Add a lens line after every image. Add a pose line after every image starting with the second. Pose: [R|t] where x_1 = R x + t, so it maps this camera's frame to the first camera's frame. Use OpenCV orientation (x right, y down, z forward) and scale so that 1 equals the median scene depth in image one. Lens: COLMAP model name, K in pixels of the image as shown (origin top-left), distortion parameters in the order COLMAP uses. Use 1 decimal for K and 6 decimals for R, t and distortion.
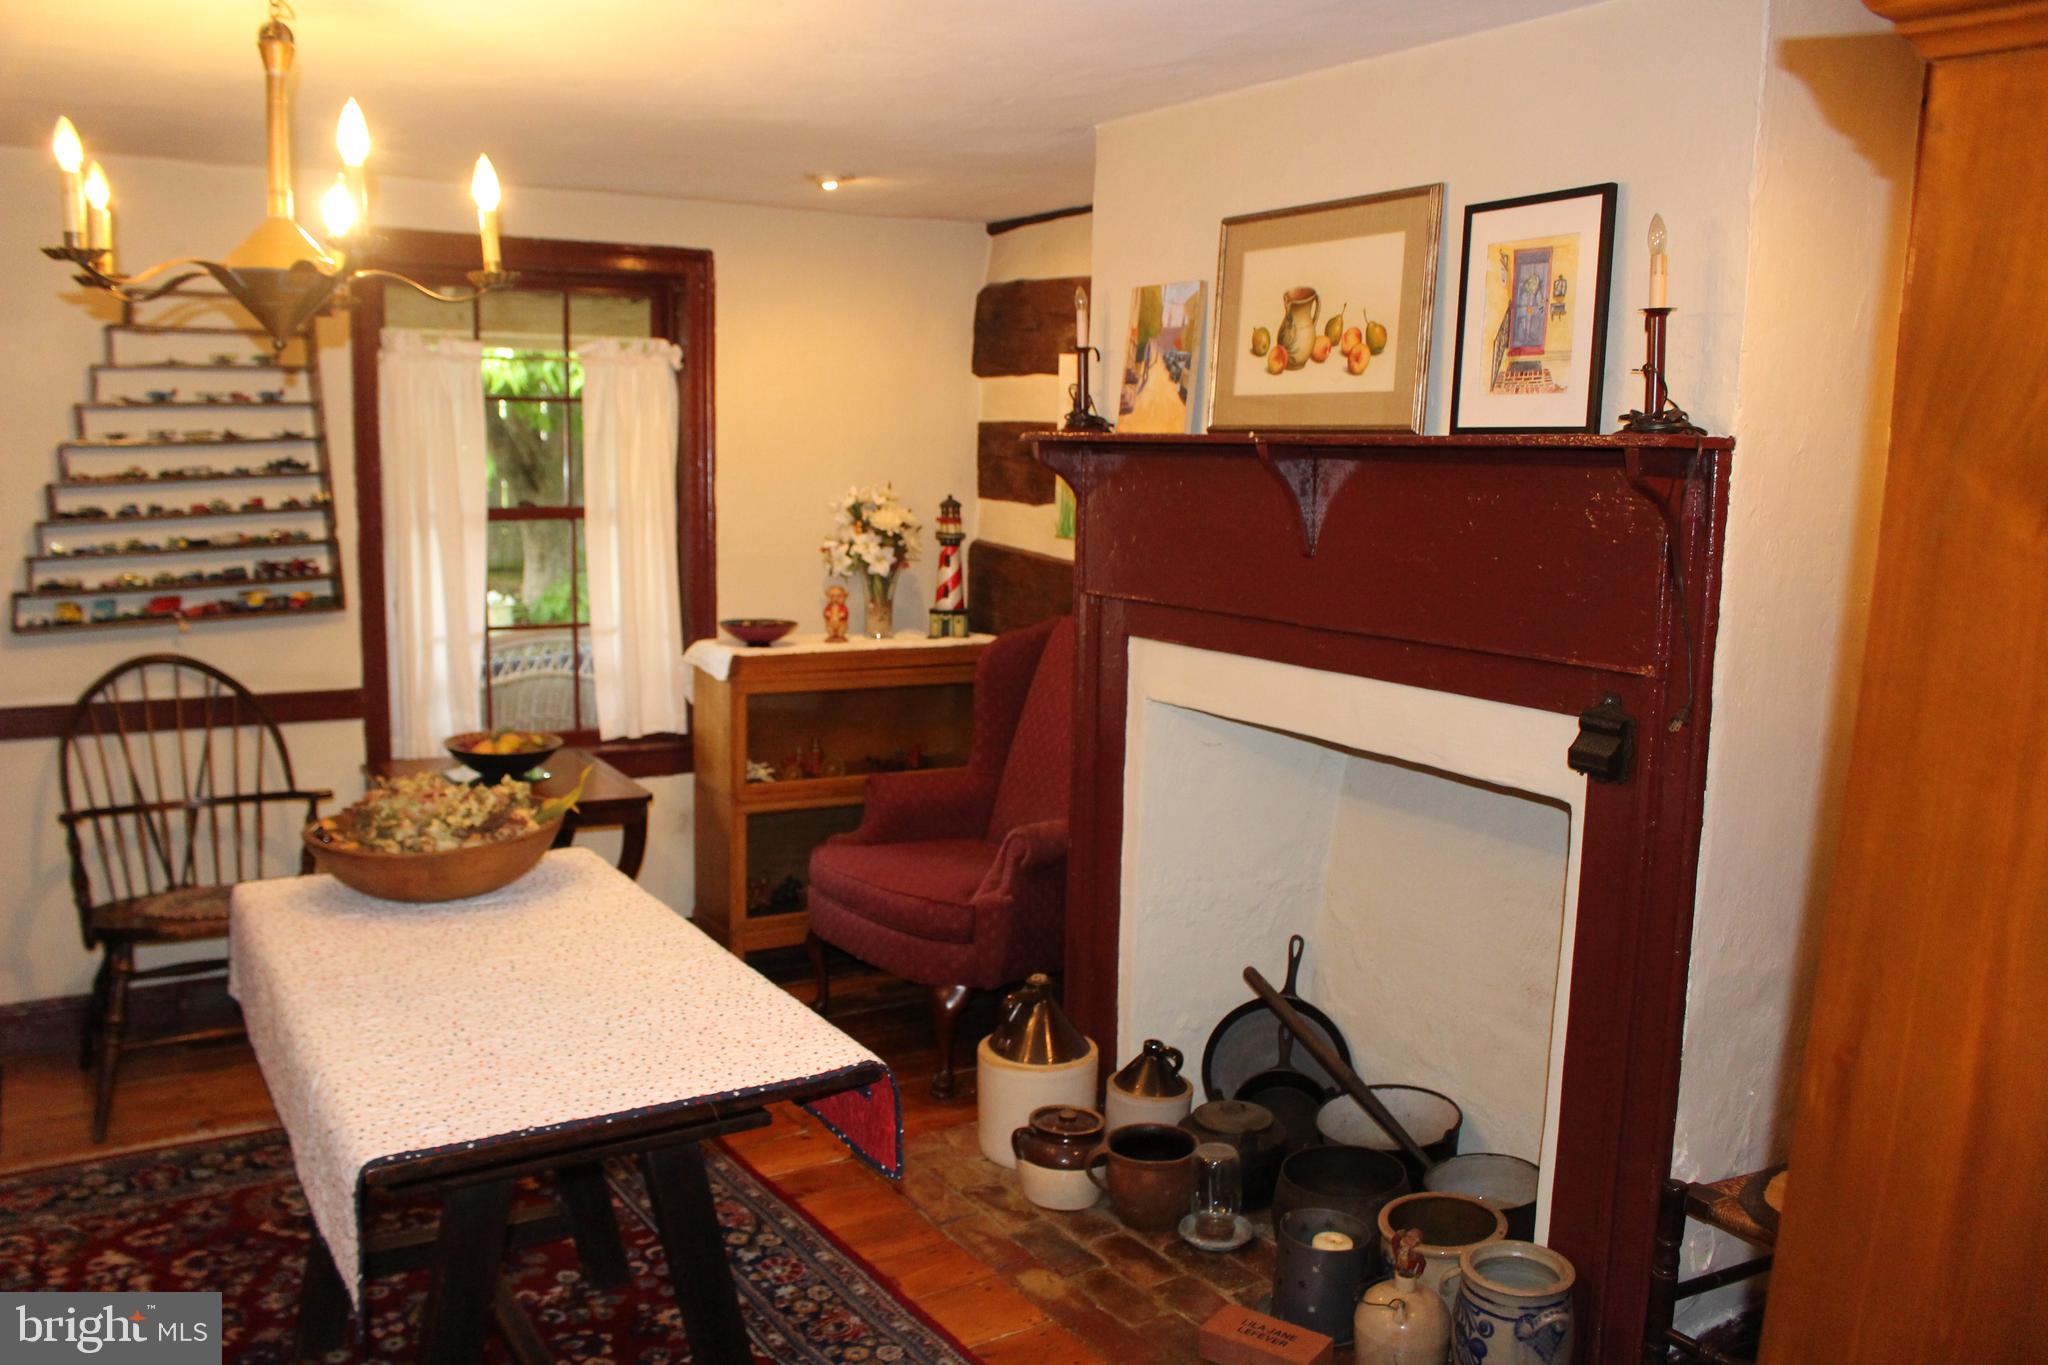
lens RADIAL K [[1667.1, 0, 980.0], [0, 1667.1, 688.3], [0, 0, 1]] dist [-0.160677, 0.121013]
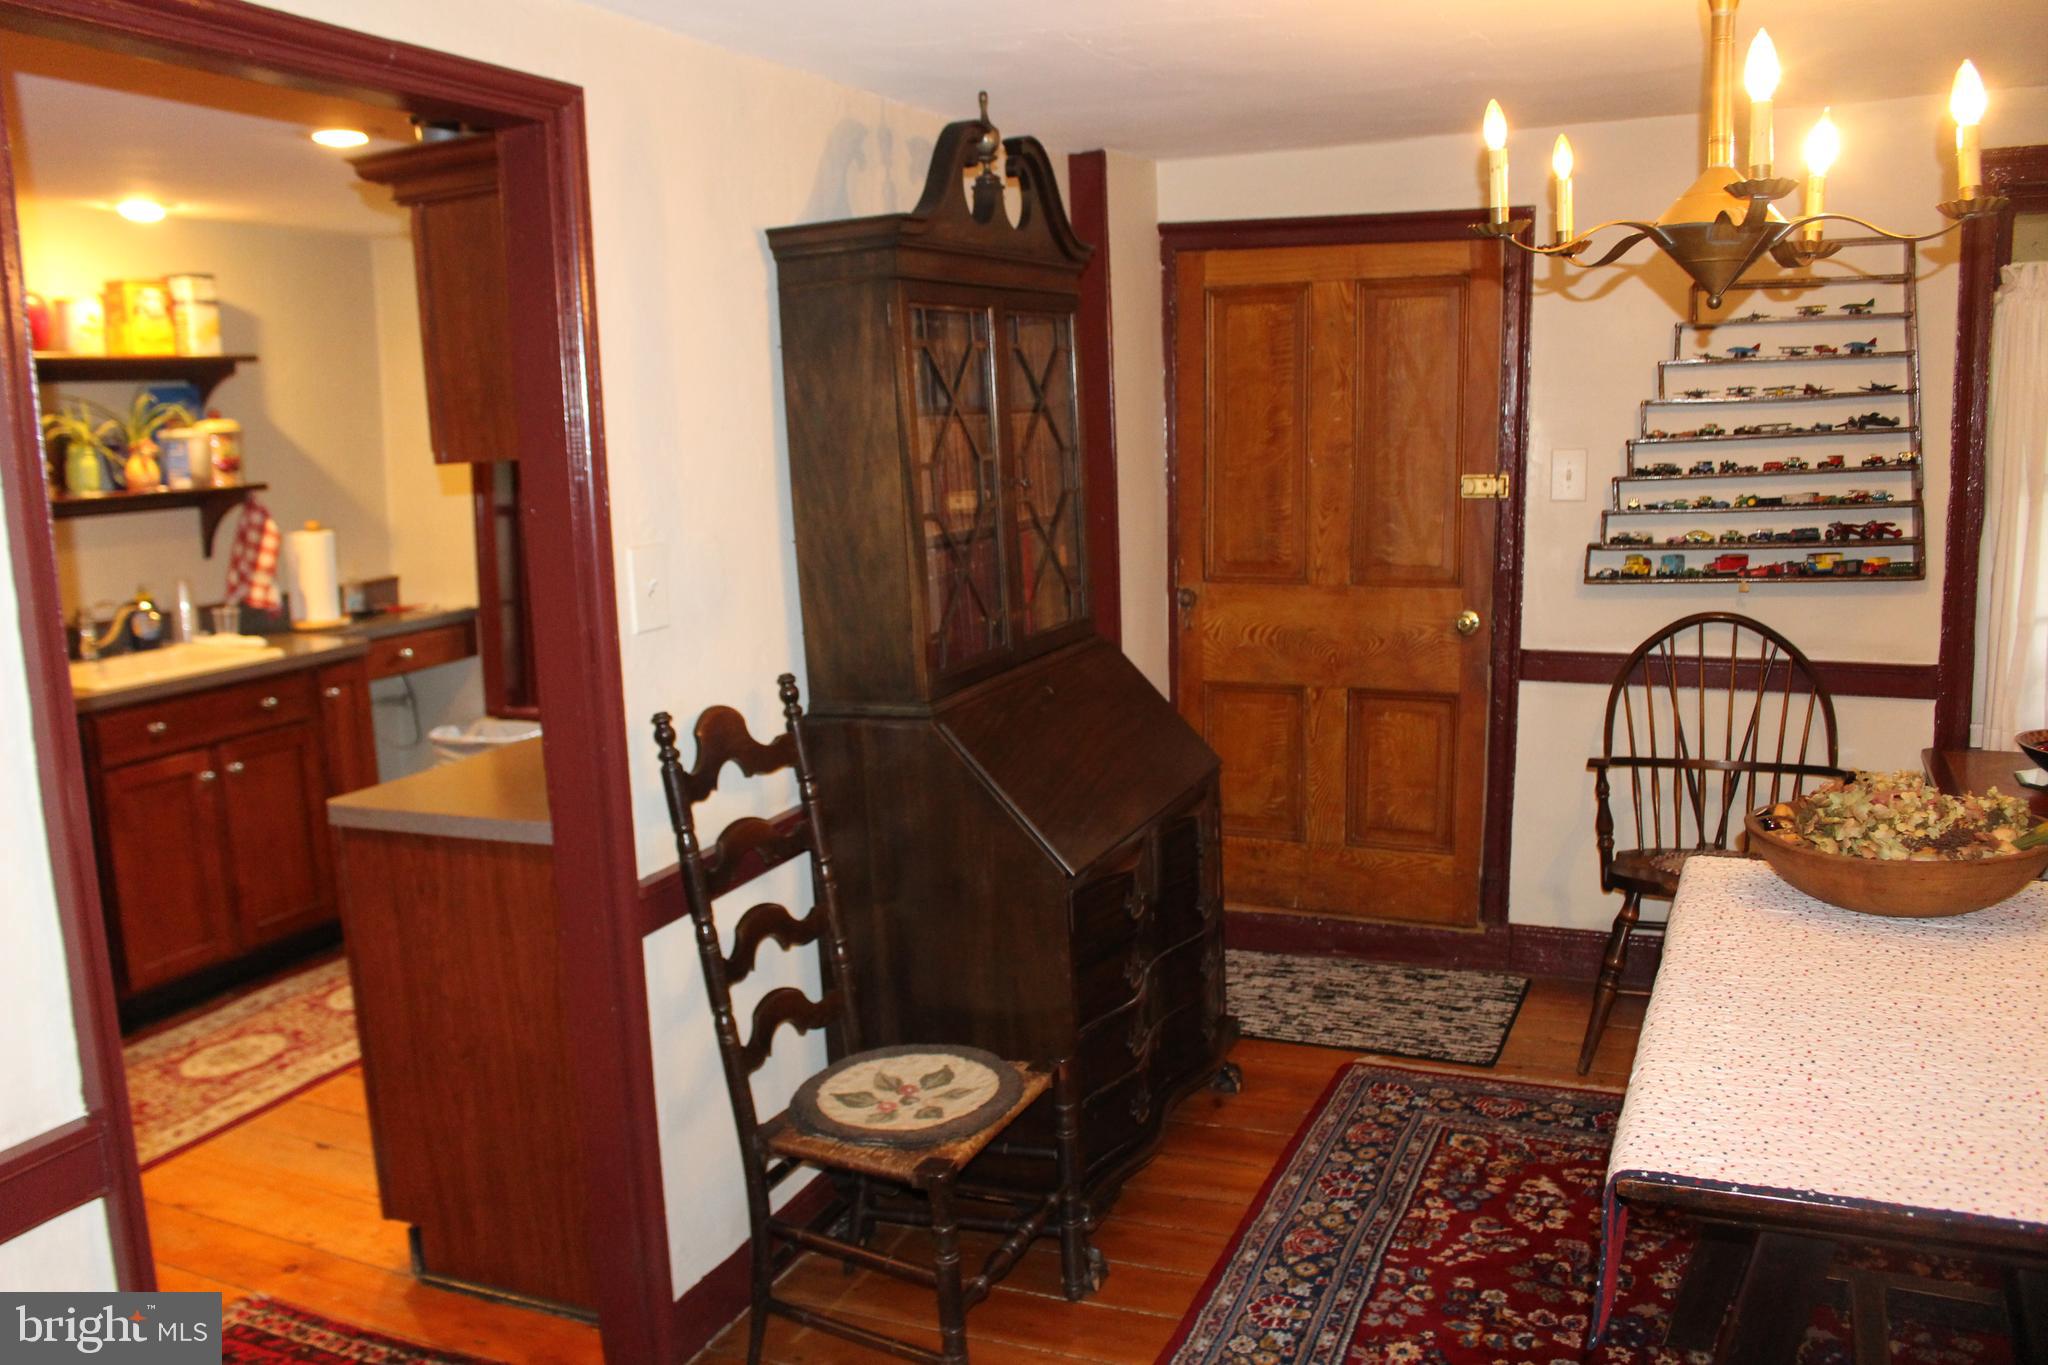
lens RADIAL K [[1667.1, 0, 980.0], [0, 1667.1, 688.3], [0, 0, 1]] dist [-0.160677, 0.121013]
pose [[0.545935, 0.105820, -0.831118, 0.082687], [-0.078411, 0.994091, 0.075065, -0.014514], [0.834151, 0.024188, 0.551006, 0.073726]]
